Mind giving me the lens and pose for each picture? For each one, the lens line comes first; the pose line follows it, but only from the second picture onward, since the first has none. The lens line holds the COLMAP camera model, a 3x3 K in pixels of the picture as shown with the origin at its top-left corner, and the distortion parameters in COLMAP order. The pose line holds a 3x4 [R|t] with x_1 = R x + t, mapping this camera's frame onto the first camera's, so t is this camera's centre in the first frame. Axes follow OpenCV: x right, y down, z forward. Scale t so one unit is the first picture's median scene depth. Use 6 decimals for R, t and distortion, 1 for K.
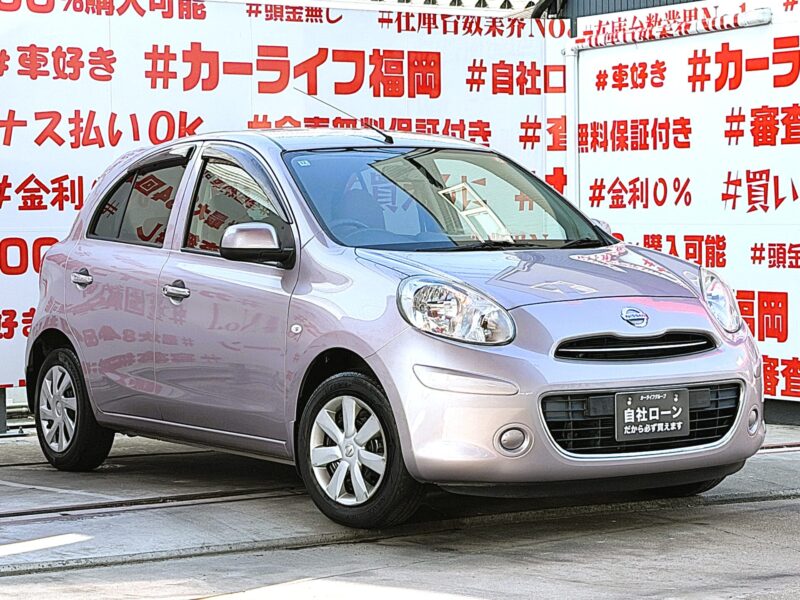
lens RADIAL K [[2107.1, 0, 407.2], [0, 2107.1, 301.8], [0, 0, 1]] dist [0.088842, 0.000000]
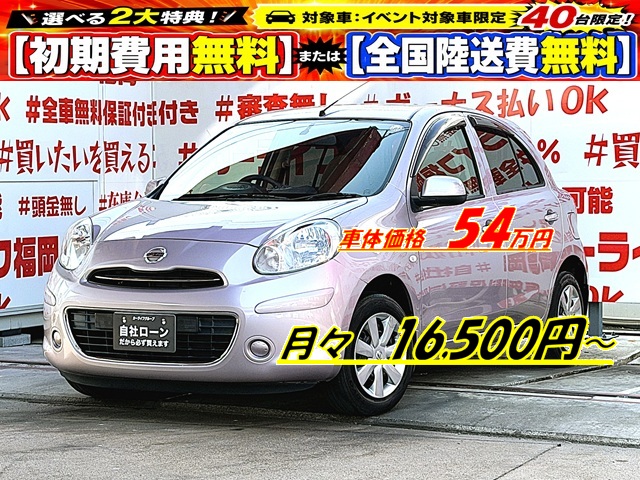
lens RADIAL K [[1707.6, 0, 323.0], [0, 1707.6, 241.8], [0, 0, 1]] dist [0.075480, 0.000000]
pose [[0.478868, 0.039471, -0.876999, 0.723511], [-0.032162, 0.999107, 0.027406, -0.022334], [0.877298, 0.015082, 0.479710, 0.403524]]
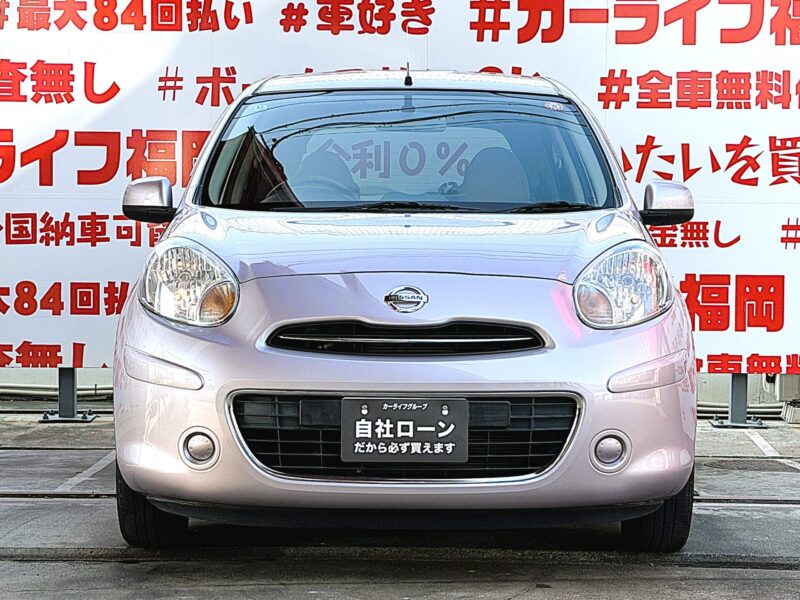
lens RADIAL K [[2134.5, 0, 403.9], [0, 2134.5, 295.9], [0, 0, 1]] dist [0.075480, 0.000000]
pose [[0.834715, 0.034168, -0.549621, 0.357804], [-0.037179, 0.999293, 0.005657, 0.001108], [0.549426, 0.015712, 0.835395, 0.247567]]
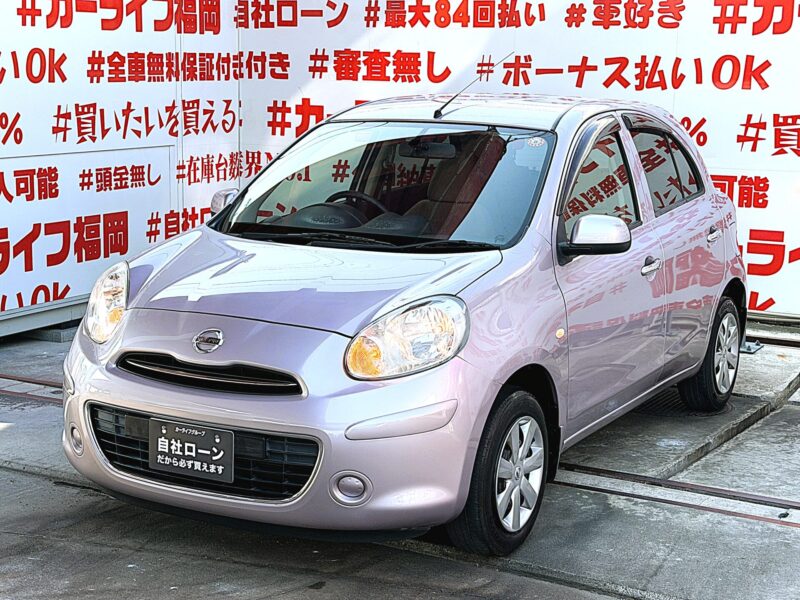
lens RADIAL K [[1422.6, 0, 394.2], [0, 1422.6, 293.4], [0, 0, 1]] dist [0.118402, 0.000000]
pose [[0.467911, 0.160597, -0.869062, 0.462748], [-0.053726, 0.986701, 0.153409, -0.076679], [0.882141, -0.025091, 0.470317, 0.531523]]
